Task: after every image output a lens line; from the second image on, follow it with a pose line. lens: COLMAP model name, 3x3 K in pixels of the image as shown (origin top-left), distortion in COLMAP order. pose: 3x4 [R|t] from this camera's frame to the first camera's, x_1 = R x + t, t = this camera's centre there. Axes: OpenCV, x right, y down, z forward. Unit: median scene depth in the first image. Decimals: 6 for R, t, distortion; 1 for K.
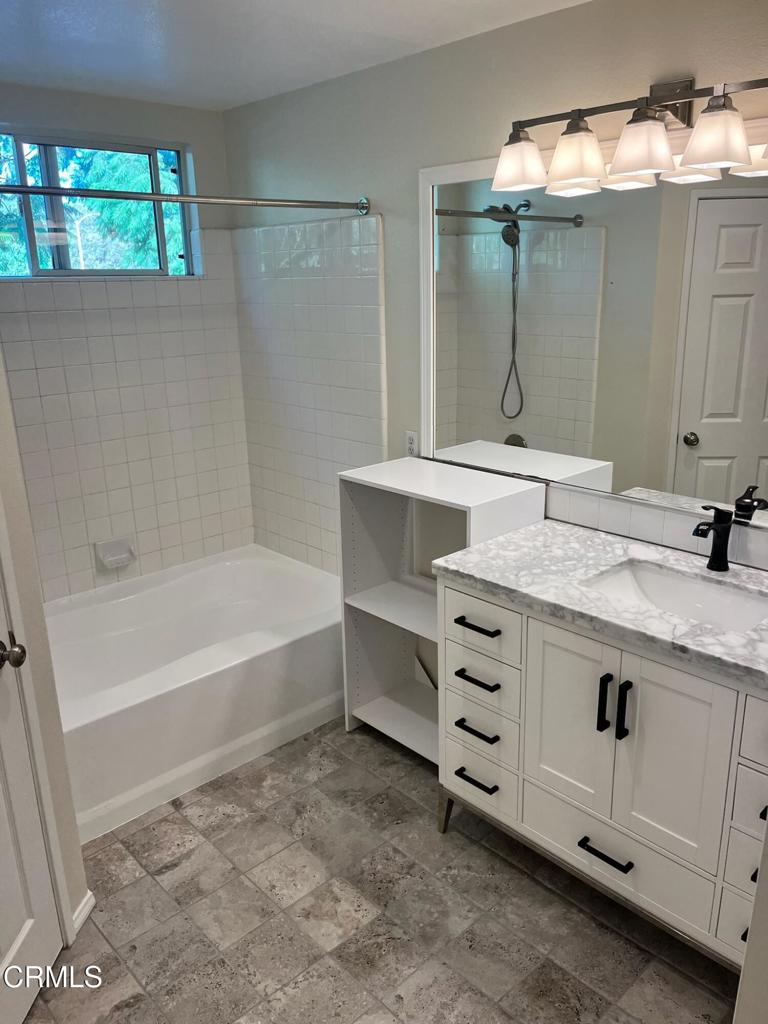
lens RADIAL K [[779.9, 0, 386.5], [0, 779.9, 516.6], [0, 0, 1]] dist [0.045759, -0.029665]
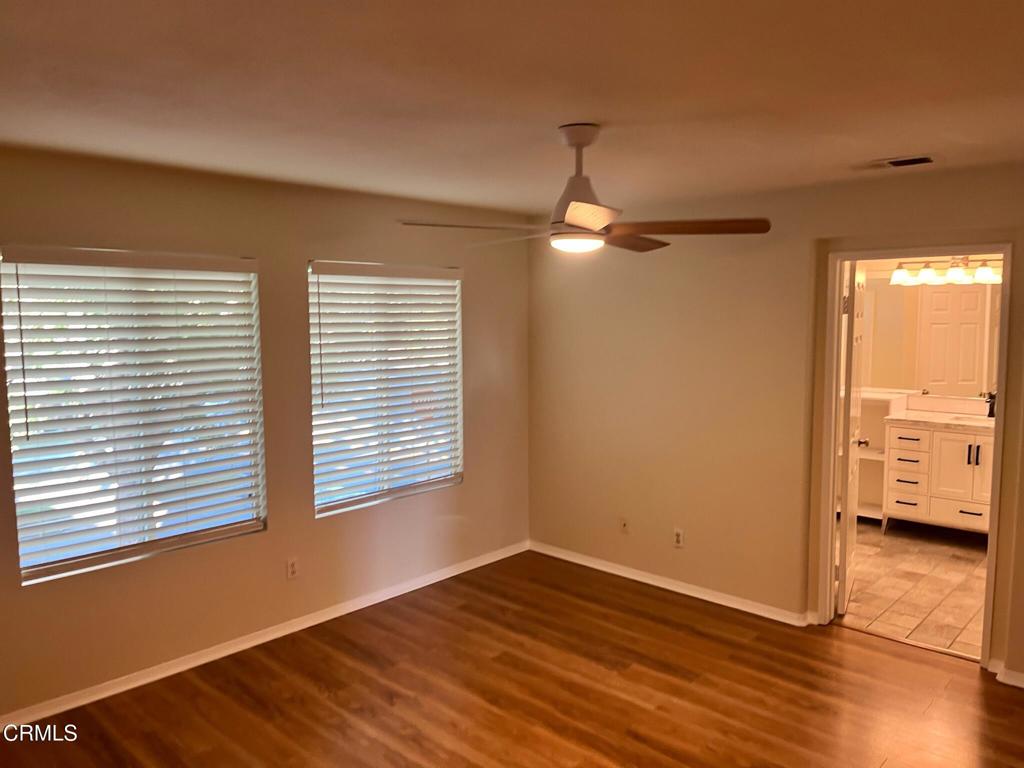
lens RADIAL K [[779.9, 0, 511.5], [0, 779.9, 385.0], [0, 0, 1]] dist [0.045759, -0.029665]
pose [[0.998047, 0.000815, 0.062461, -1.518316], [0.011209, 0.981349, -0.191906, 0.494293], [-0.061452, 0.192231, 0.979424, -1.728617]]
